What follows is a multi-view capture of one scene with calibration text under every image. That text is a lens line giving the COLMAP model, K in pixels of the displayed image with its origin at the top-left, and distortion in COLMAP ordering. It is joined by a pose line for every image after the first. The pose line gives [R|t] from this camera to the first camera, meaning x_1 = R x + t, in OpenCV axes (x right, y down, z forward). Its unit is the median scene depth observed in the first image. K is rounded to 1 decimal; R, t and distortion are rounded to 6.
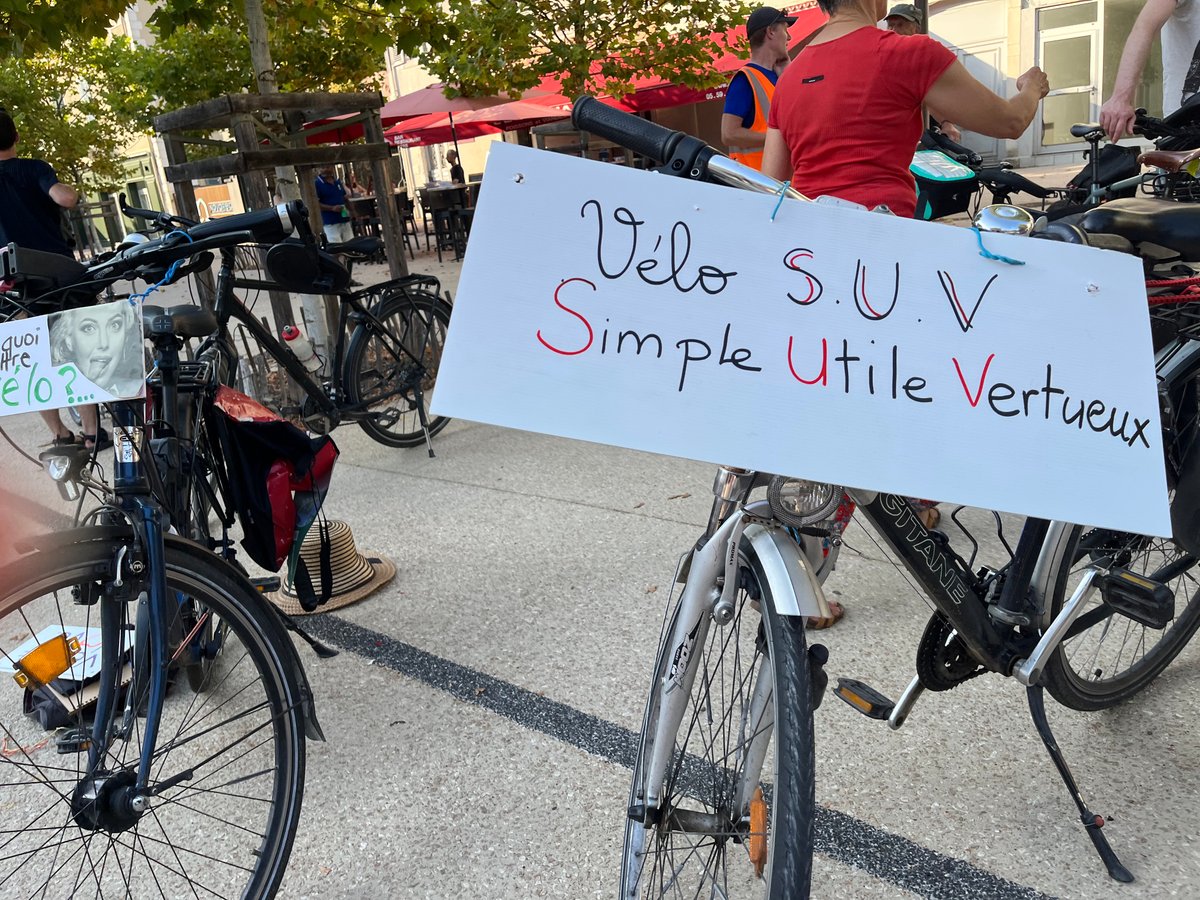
lens RADIAL K [[931.4, 0, 607.7], [0, 931.4, 453.9], [0, 0, 1]] dist [0.053031, -0.080645]
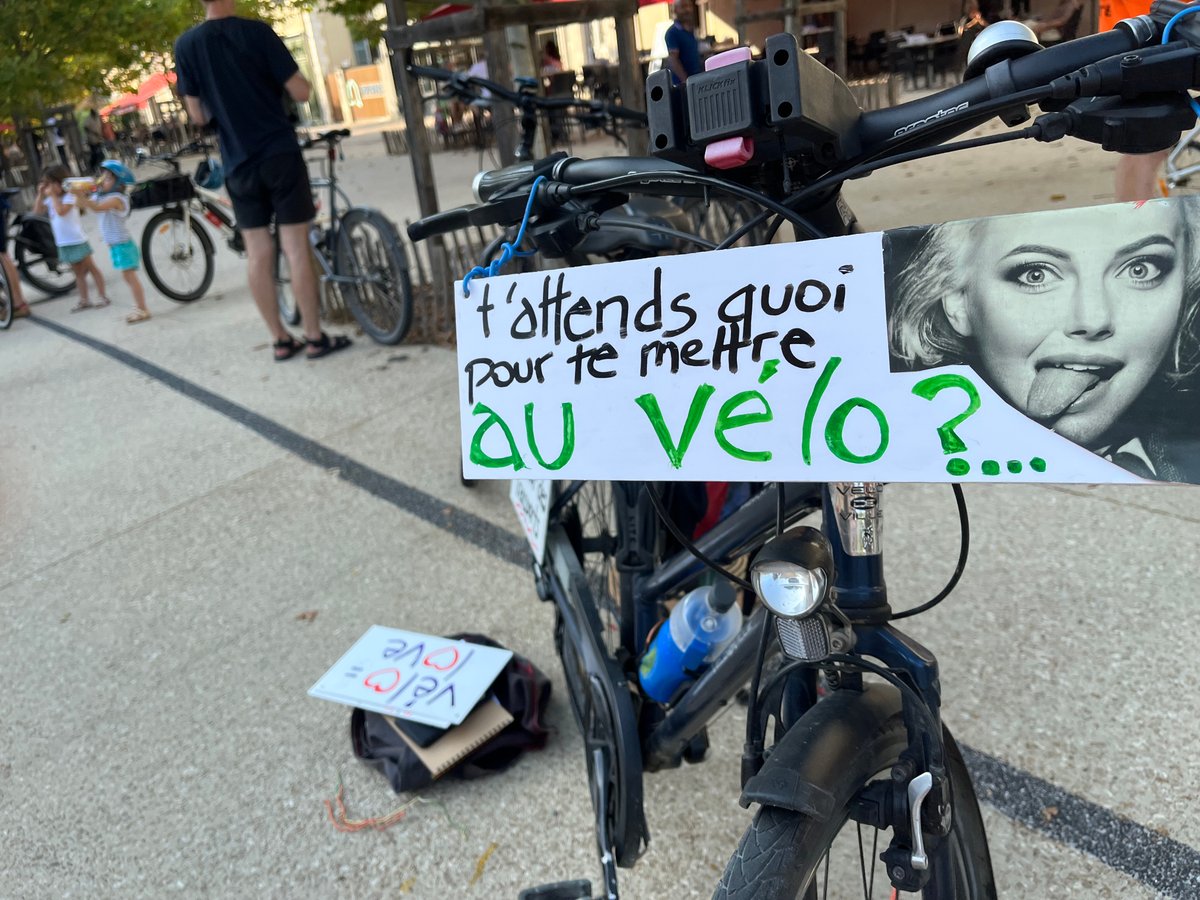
lens RADIAL K [[931.4, 0, 593.0], [0, 931.4, 447.0], [0, 0, 1]] dist [0.053031, -0.080645]
pose [[0.989359, 0.048855, -0.137045, -0.660439], [-0.034191, 0.993630, 0.107384, -0.099702], [0.141418, -0.101555, 0.984727, 0.609208]]
